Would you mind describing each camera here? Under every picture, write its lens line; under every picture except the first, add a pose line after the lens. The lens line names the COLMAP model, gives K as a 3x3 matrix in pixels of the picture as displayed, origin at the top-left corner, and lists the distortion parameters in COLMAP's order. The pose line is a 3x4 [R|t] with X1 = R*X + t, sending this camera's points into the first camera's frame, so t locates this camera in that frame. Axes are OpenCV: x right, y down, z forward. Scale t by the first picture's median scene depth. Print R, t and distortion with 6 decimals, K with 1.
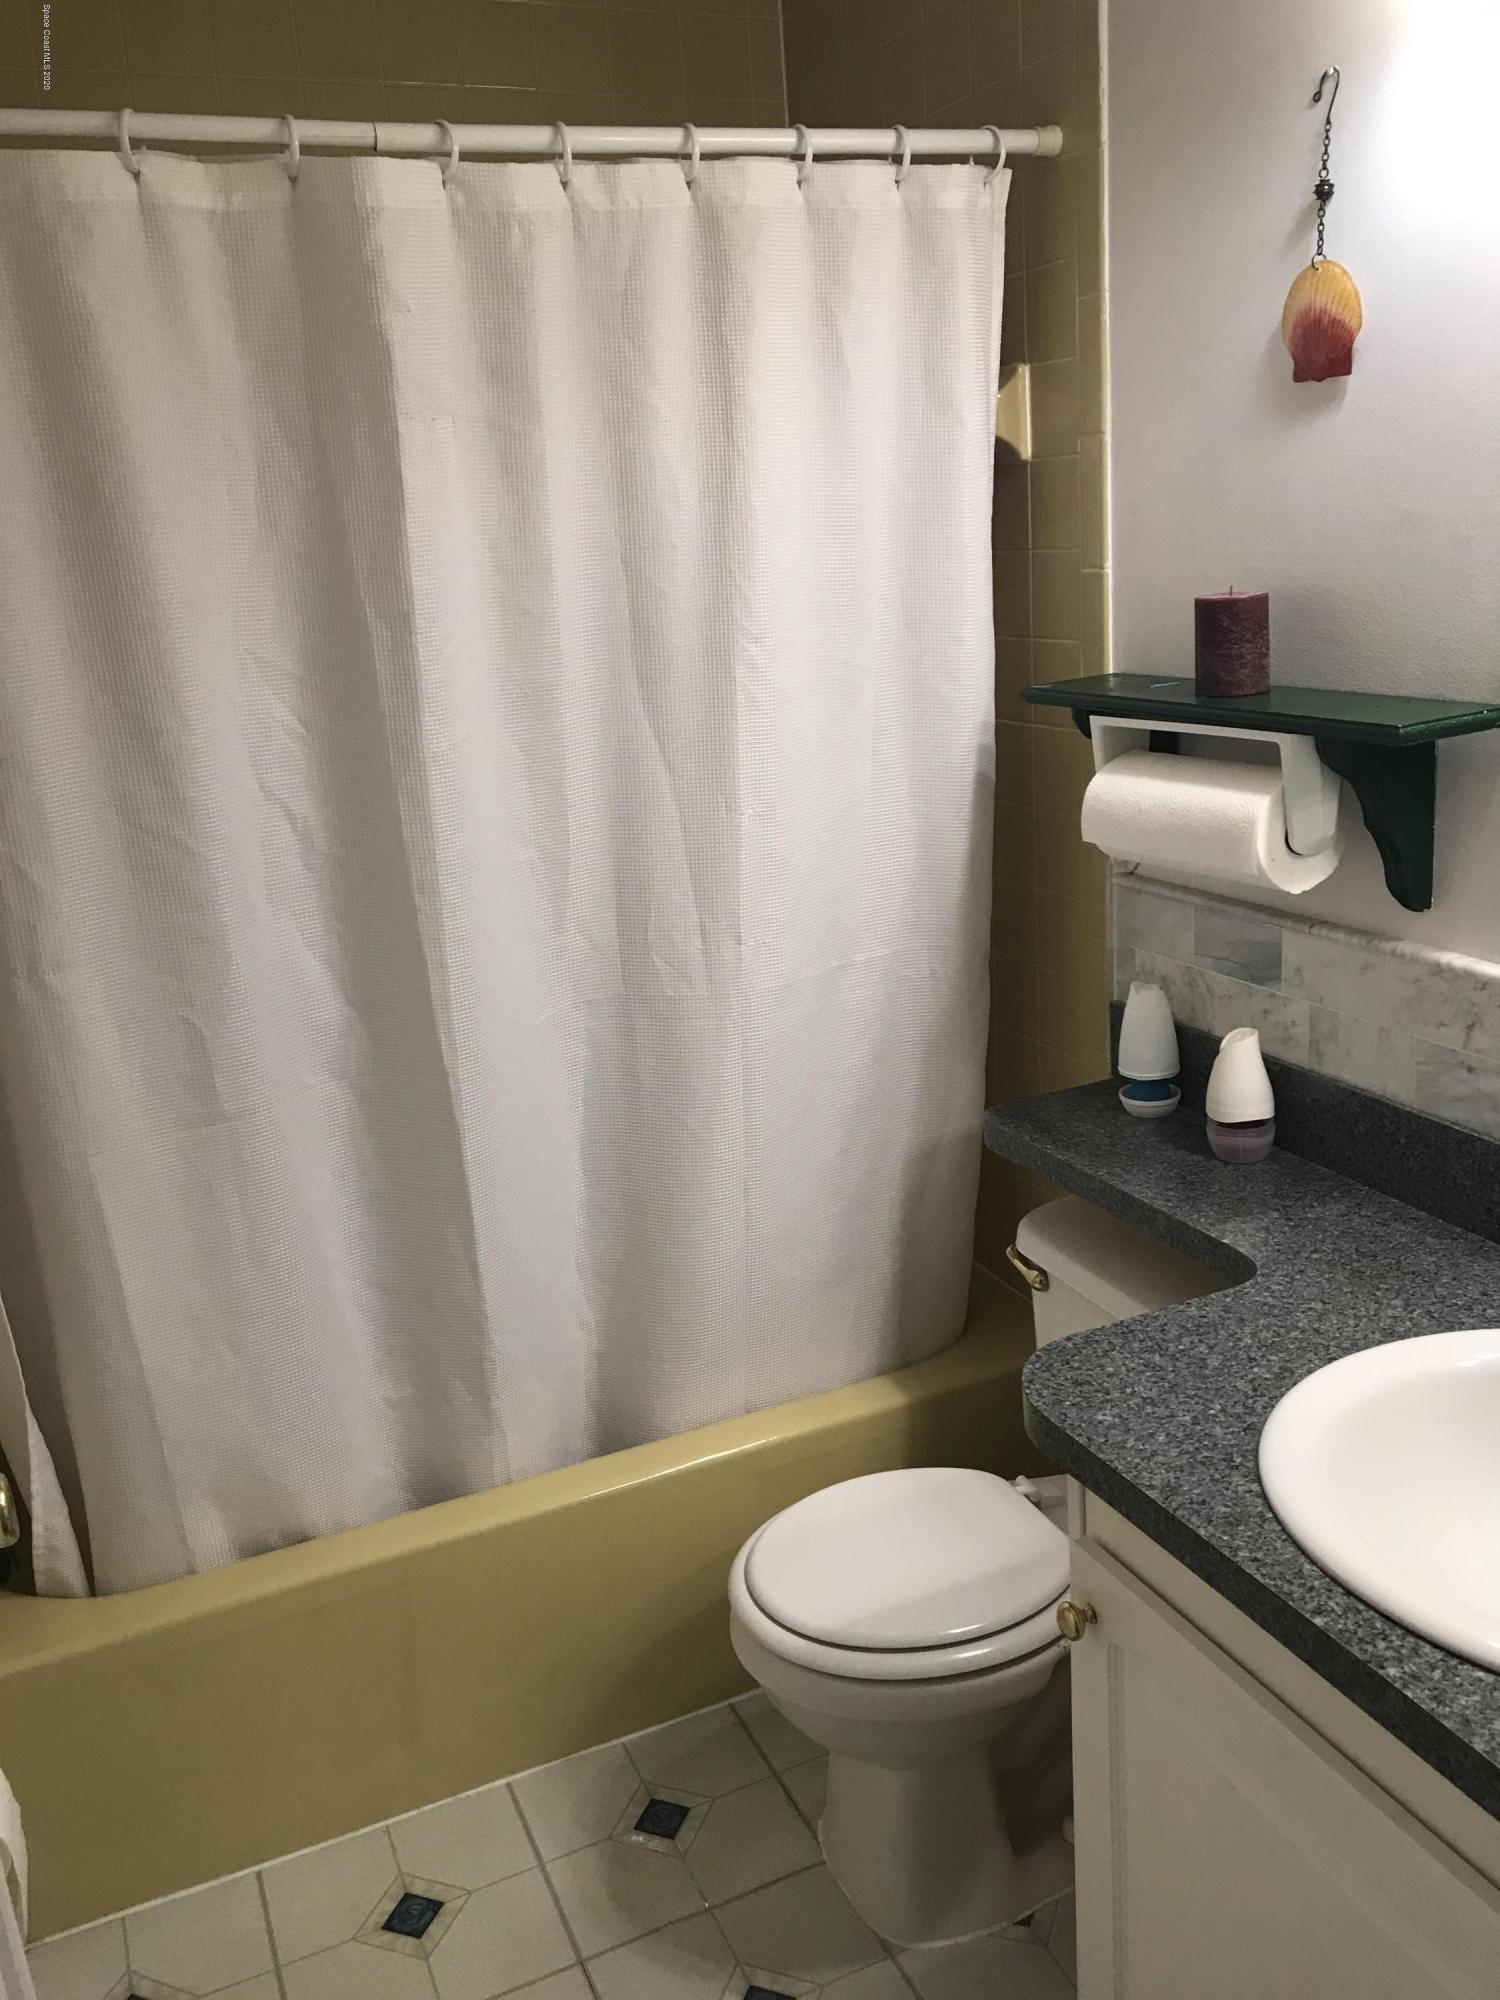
lens RADIAL K [[1643.3, 0, 745.5], [0, 1643.3, 1008.2], [0, 0, 1]] dist [0.011961, 0.008820]
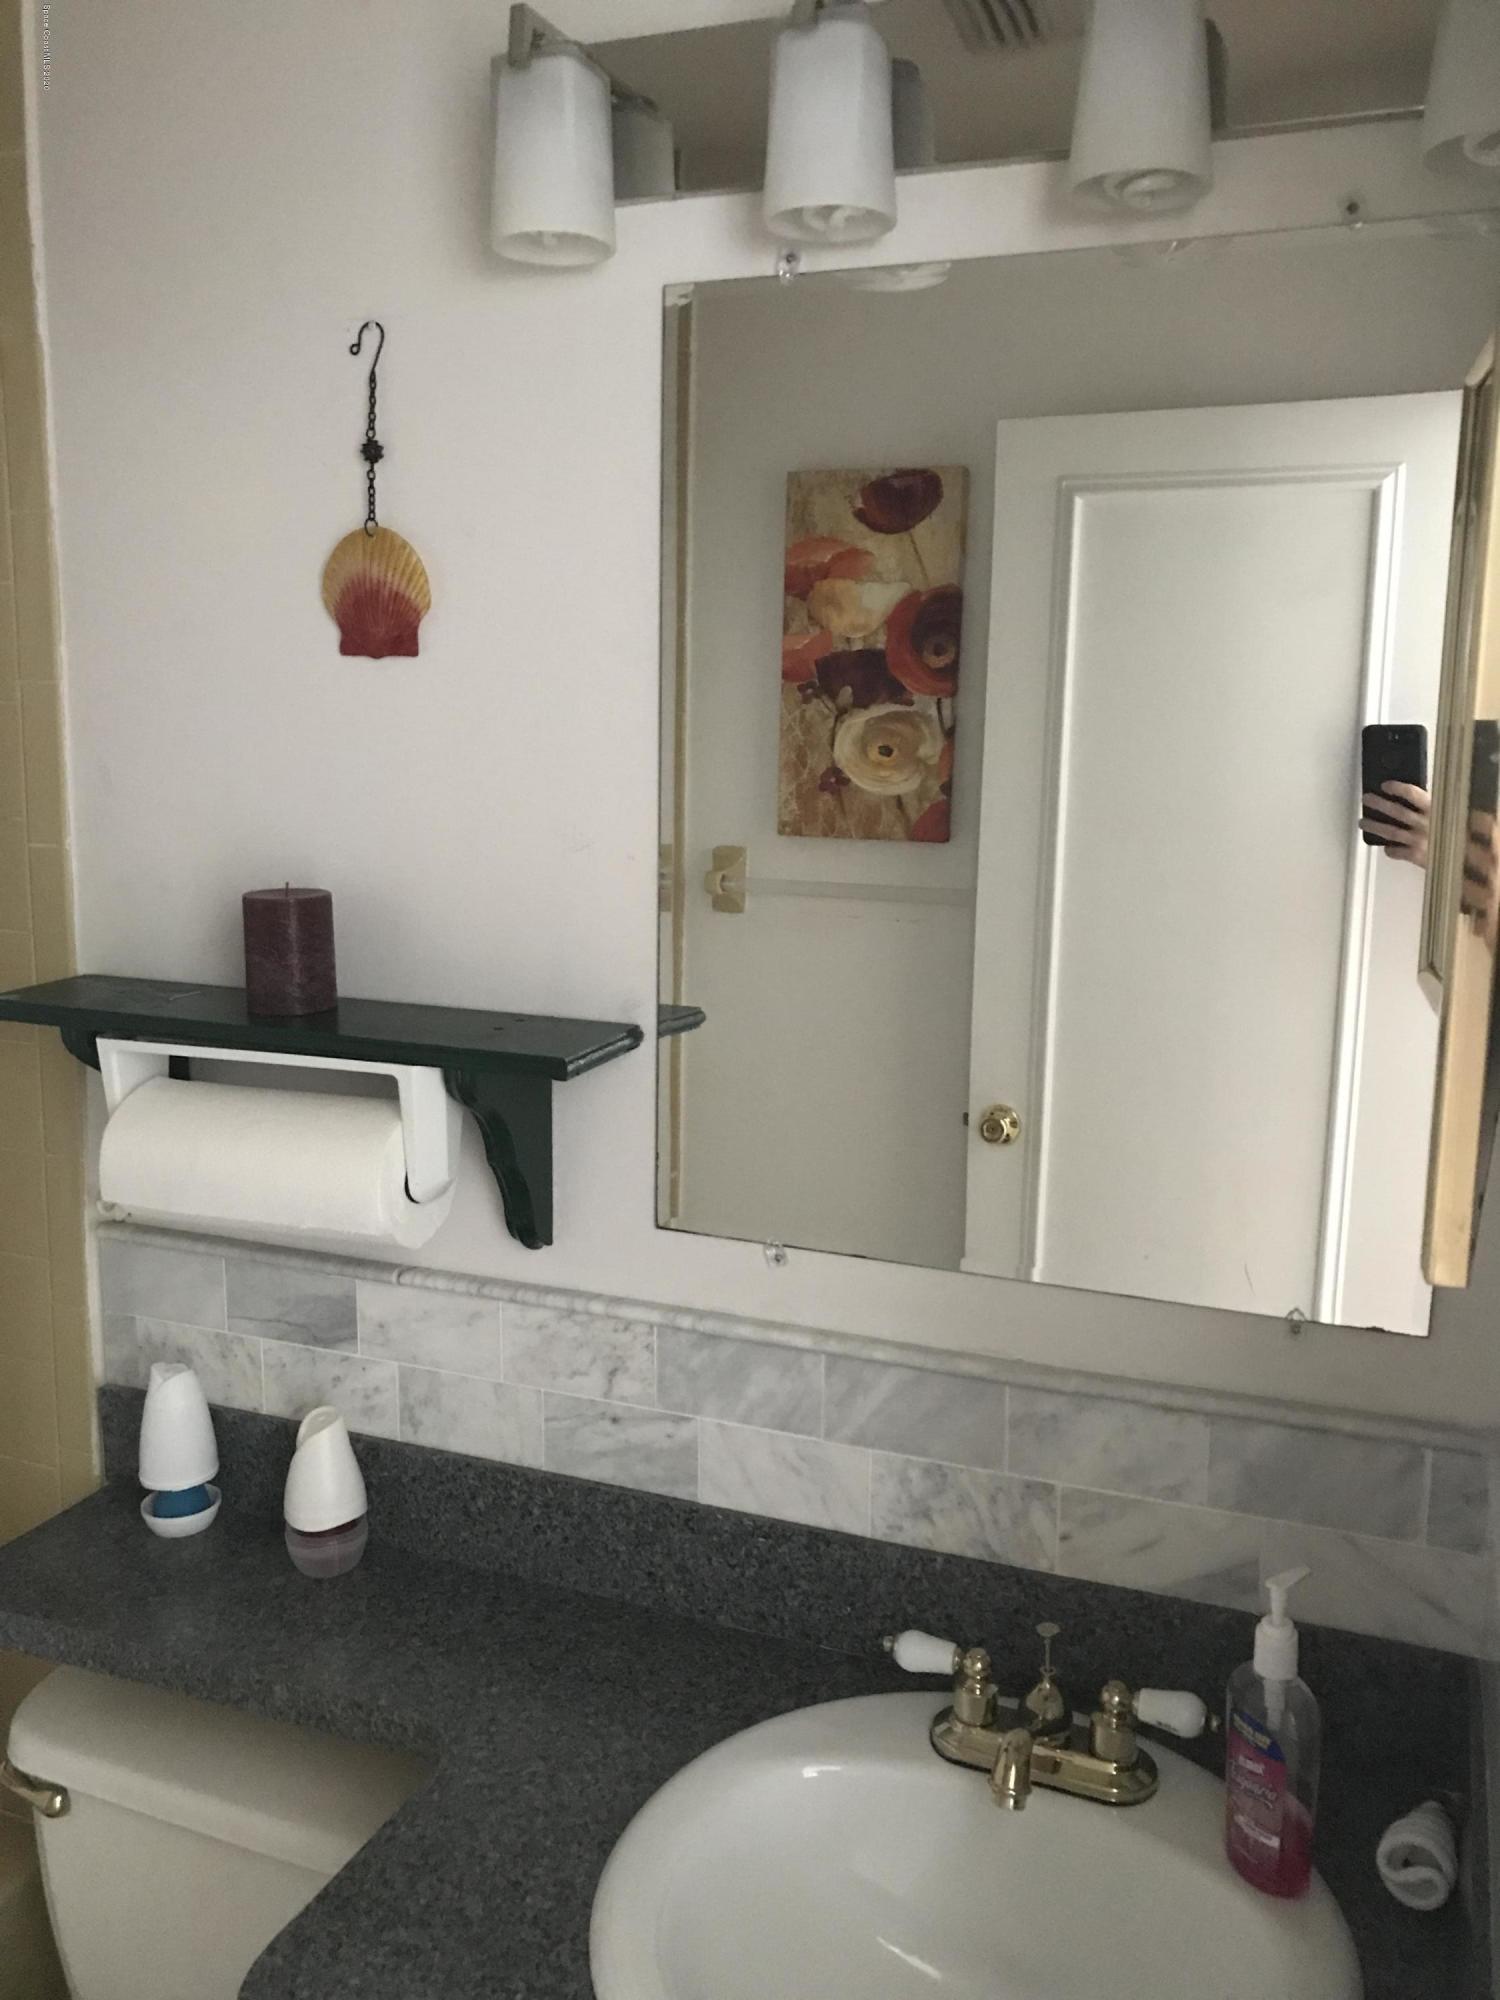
lens RADIAL K [[1643.3, 0, 756.2], [0, 1643.3, 990.6], [0, 0, 1]] dist [0.011961, 0.008820]
pose [[0.710479, -0.031006, 0.703035, -0.116068], [0.131679, 0.987241, -0.089533, -0.093827], [-0.691289, 0.156186, 0.705497, 0.252837]]
